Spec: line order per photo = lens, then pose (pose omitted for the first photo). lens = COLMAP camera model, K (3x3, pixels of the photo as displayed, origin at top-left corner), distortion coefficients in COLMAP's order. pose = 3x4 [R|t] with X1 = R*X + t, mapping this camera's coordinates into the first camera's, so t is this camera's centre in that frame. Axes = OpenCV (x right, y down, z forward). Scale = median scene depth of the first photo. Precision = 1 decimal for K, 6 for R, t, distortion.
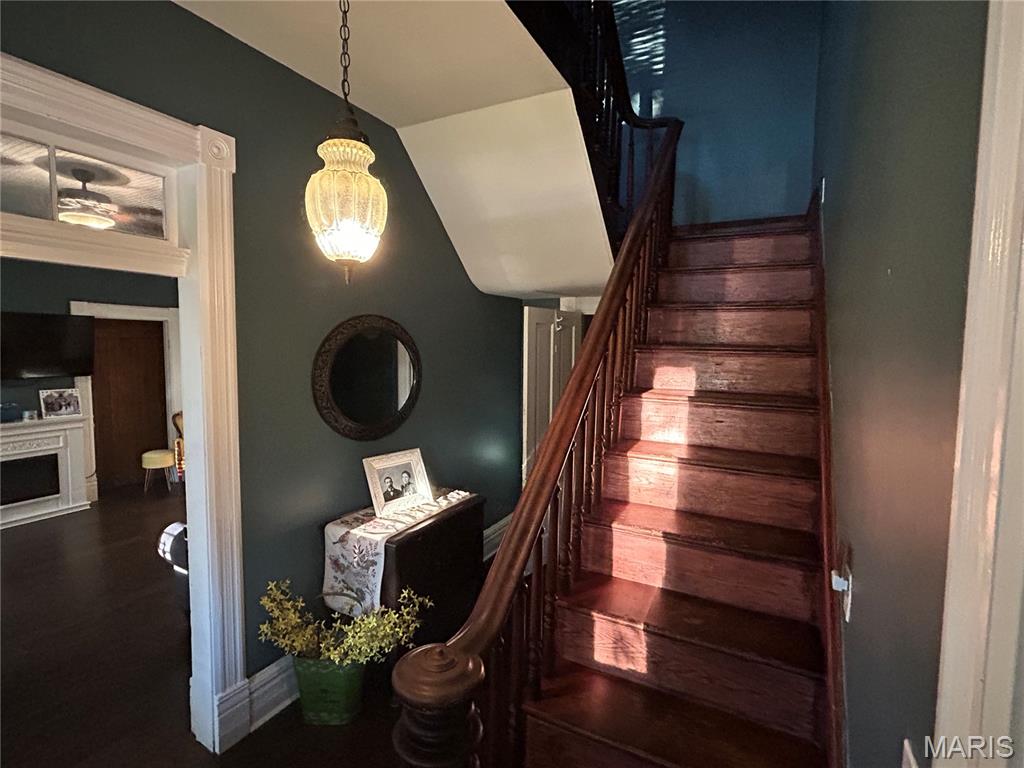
lens RADIAL K [[496.2, 0, 511.2], [0, 496.2, 381.8], [0, 0, 1]] dist [-0.004663, 0.002207]
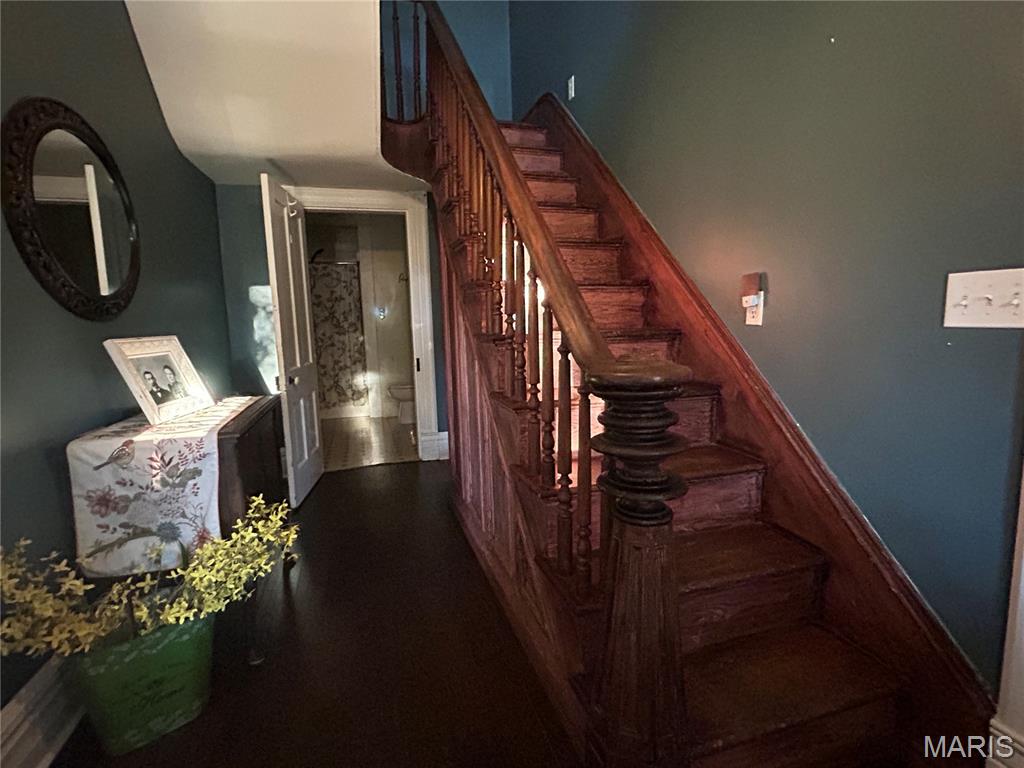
lens RADIAL K [[496.2, 0, 511.2], [0, 496.2, 381.8], [0, 0, 1]] dist [-0.004663, 0.002207]
pose [[0.710565, -0.122693, 0.692852, -0.410908], [0.091547, 0.992431, 0.081856, 0.223474], [-0.697651, 0.005264, 0.716419, 0.226316]]
